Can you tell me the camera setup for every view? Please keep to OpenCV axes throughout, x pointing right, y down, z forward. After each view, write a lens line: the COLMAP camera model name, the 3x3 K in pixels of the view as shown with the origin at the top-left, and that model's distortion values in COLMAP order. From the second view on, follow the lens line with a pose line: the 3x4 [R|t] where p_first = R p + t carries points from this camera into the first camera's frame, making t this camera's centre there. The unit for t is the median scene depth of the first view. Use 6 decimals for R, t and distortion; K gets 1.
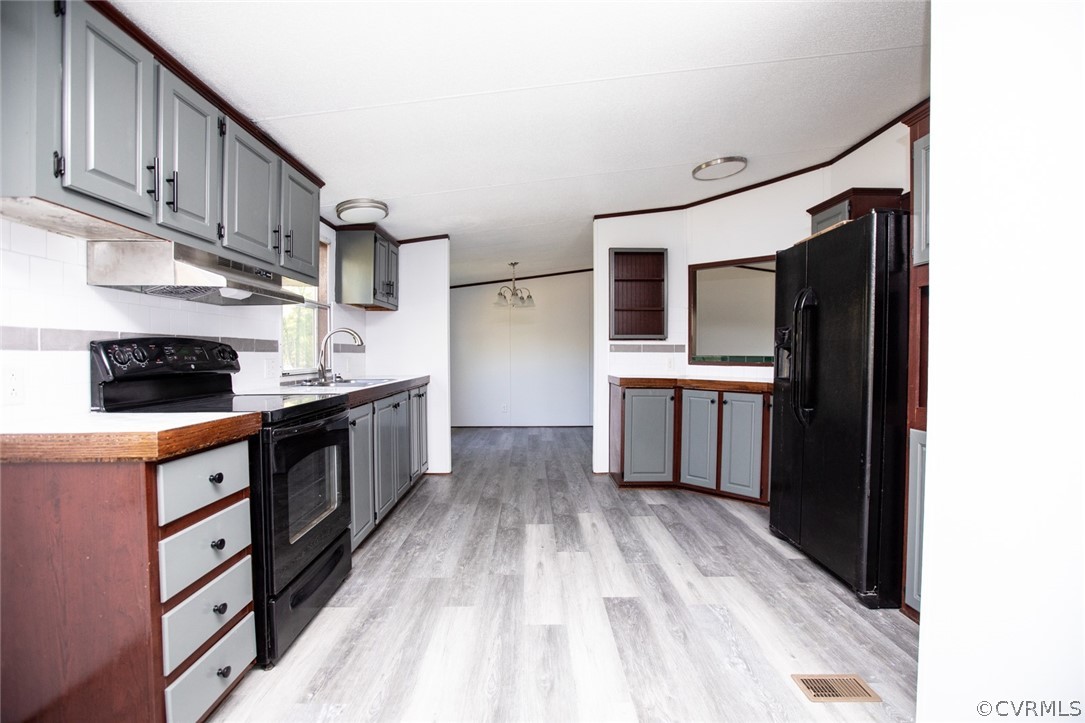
lens RADIAL K [[494.6, 0, 531.4], [0, 494.6, 364.8], [0, 0, 1]] dist [-0.050184, 0.013251]
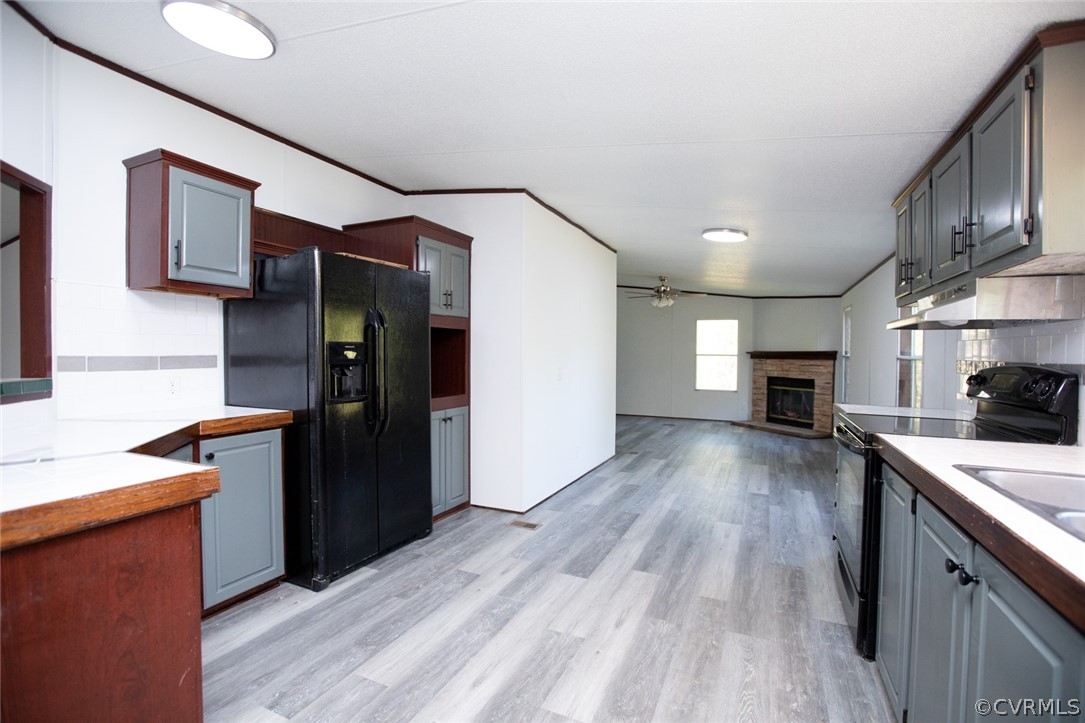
lens RADIAL K [[494.6, 0, 540.0], [0, 494.6, 361.0], [0, 0, 1]] dist [-0.050184, 0.013251]
pose [[-0.906368, -0.014630, 0.422236, -0.159789], [0.001069, 0.999318, 0.036920, -0.061509], [-0.422488, 0.033914, -0.905734, 1.384523]]
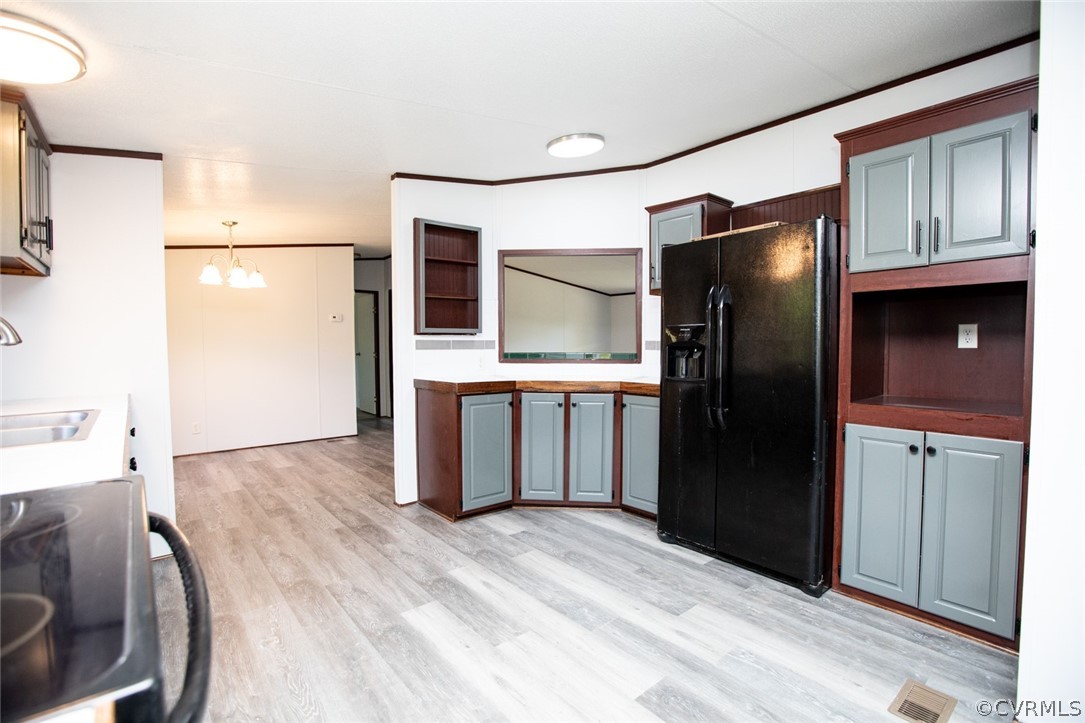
lens RADIAL K [[494.6, 0, 533.4], [0, 494.6, 364.4], [0, 0, 1]] dist [-0.050184, 0.013251]
pose [[0.772754, -0.028598, 0.634062, -0.265338], [0.018485, 0.999575, 0.022555, -0.022344], [-0.634437, -0.005708, 0.772954, 0.361996]]
